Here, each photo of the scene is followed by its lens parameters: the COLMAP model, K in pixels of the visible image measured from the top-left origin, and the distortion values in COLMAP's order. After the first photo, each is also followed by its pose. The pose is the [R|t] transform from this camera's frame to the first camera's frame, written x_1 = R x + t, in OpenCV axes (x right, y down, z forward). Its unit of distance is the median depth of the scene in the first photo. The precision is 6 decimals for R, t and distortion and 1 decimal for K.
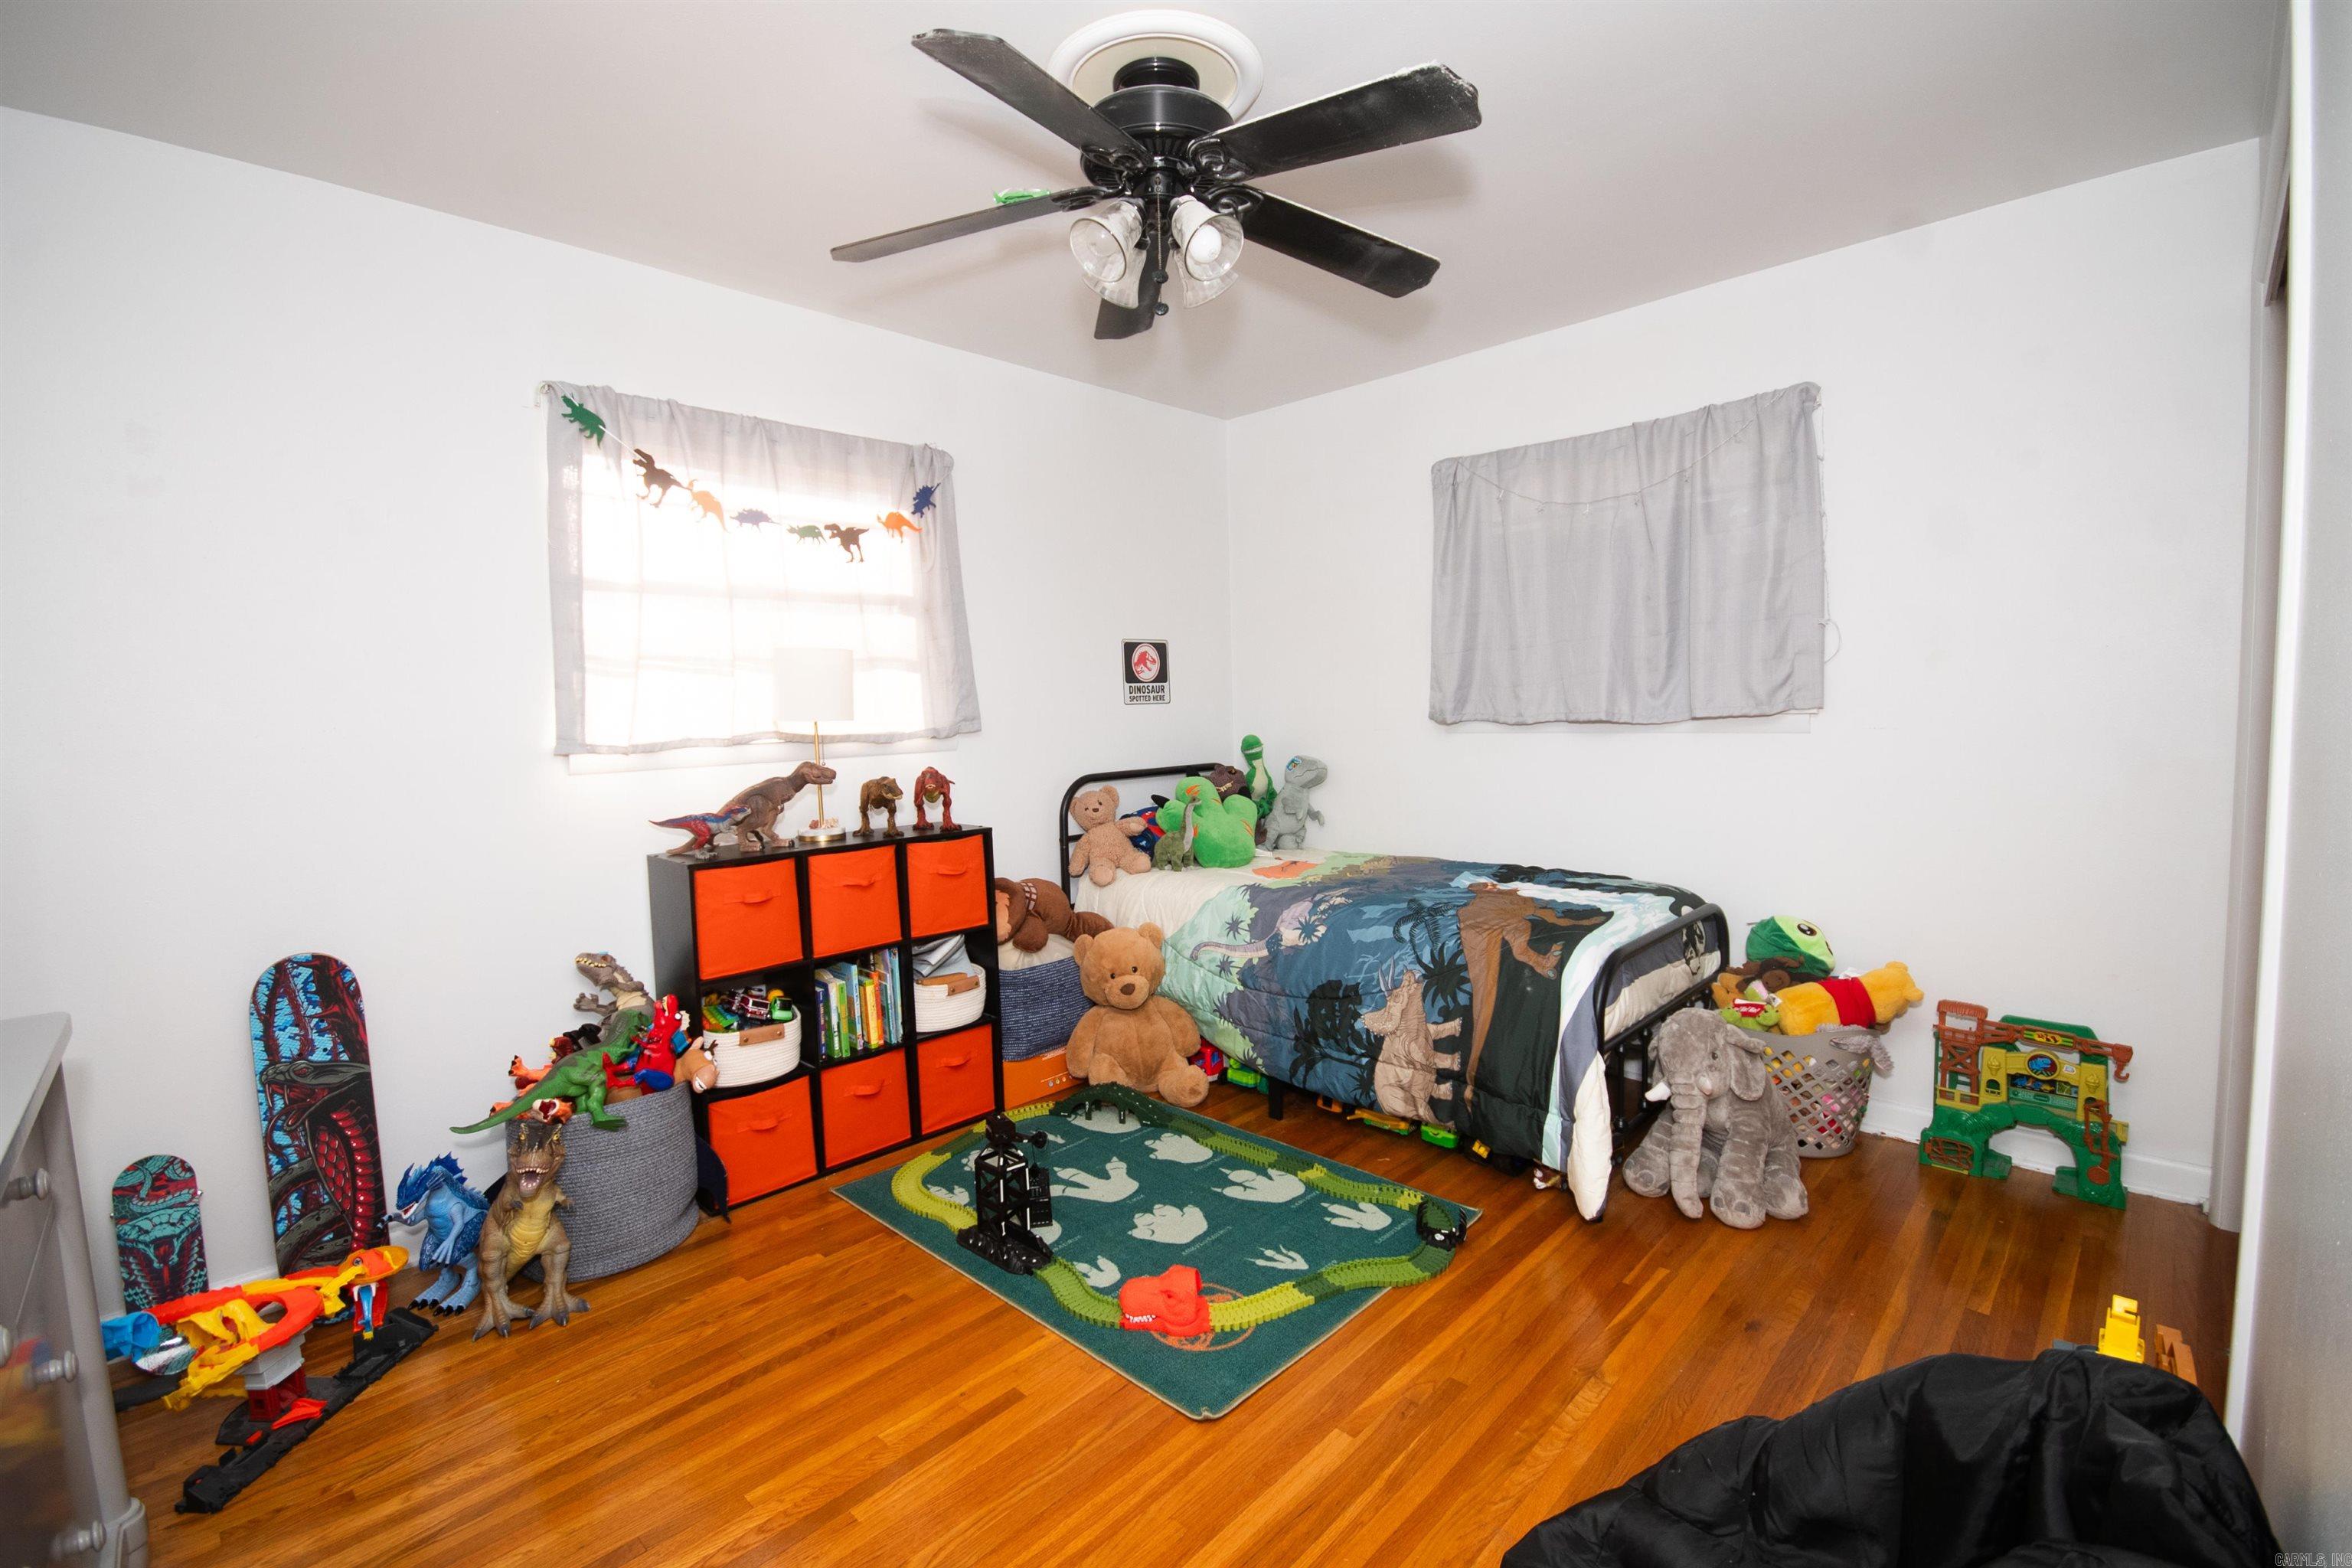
lens RADIAL K [[1039.6, 0, 1173.5], [0, 1039.6, 785.6], [0, 0, 1]] dist [0.006815, -0.011795]
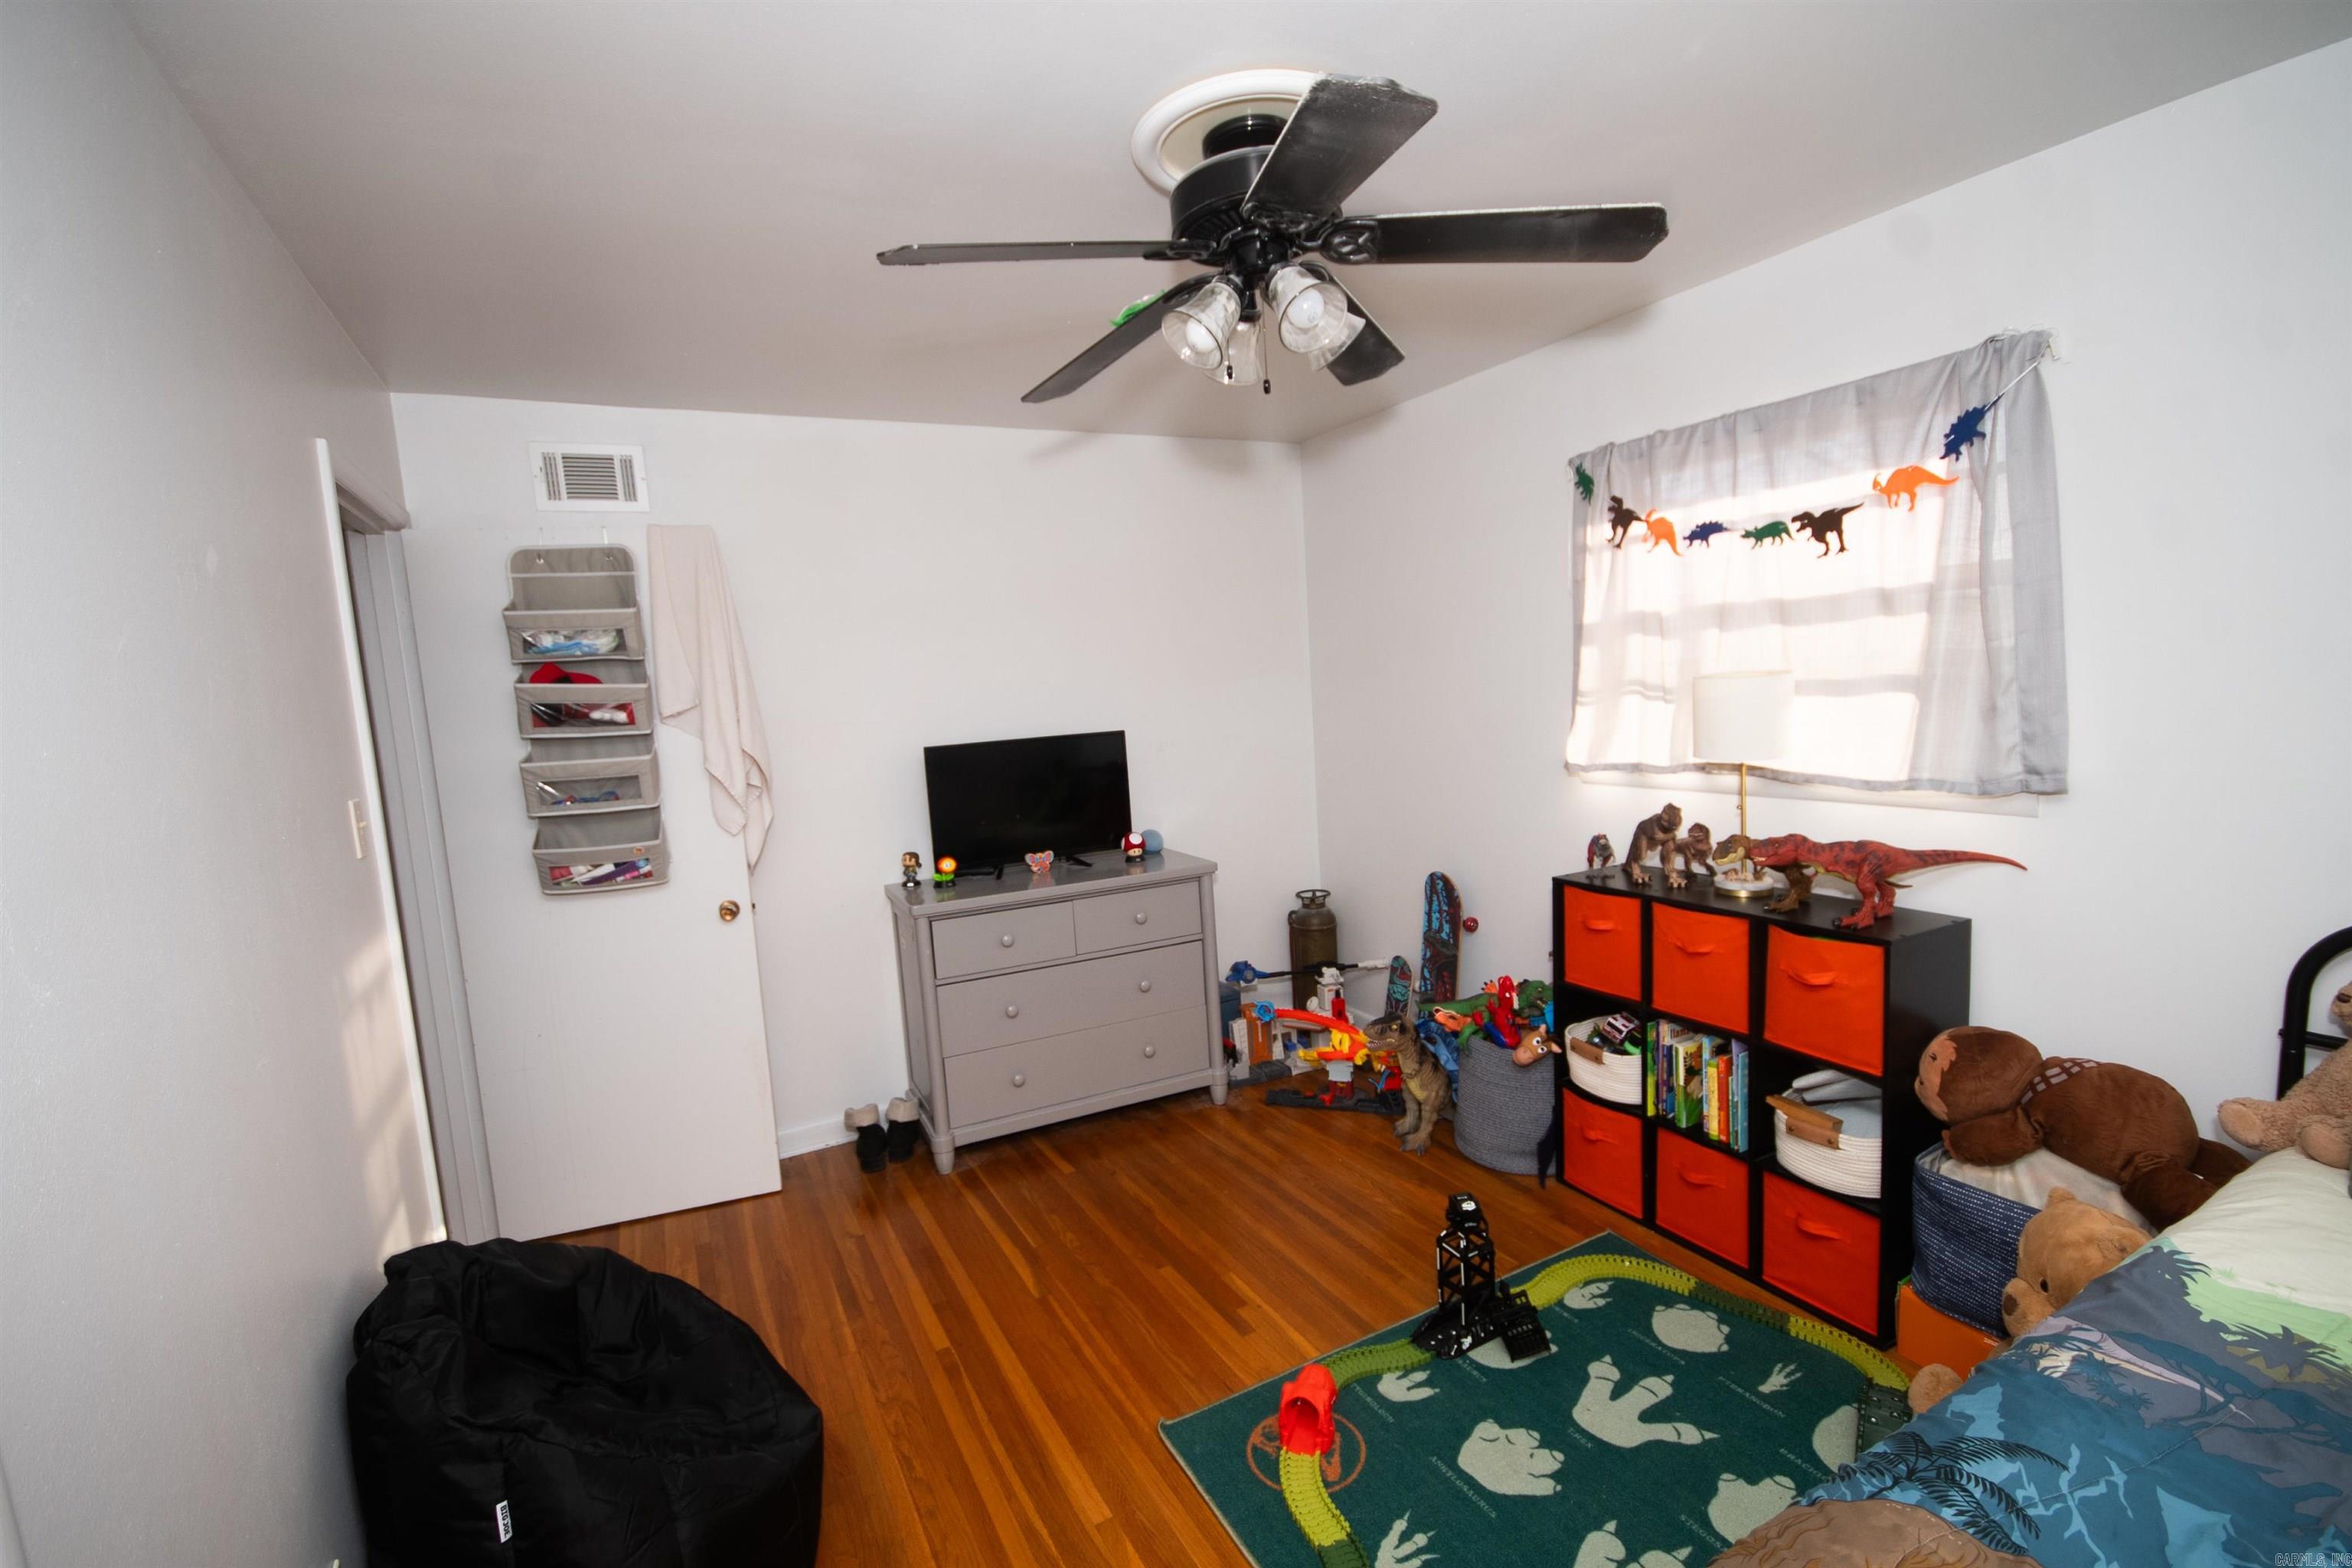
lens RADIAL K [[1039.6, 0, 1173.2], [0, 1039.6, 794.0], [0, 0, 1]] dist [0.006815, -0.011795]
pose [[-0.317545, 0.152472, -0.935905, 0.648962], [-0.002776, 0.986834, 0.161712, -0.178425], [0.948239, 0.053949, -0.312941, 0.860964]]
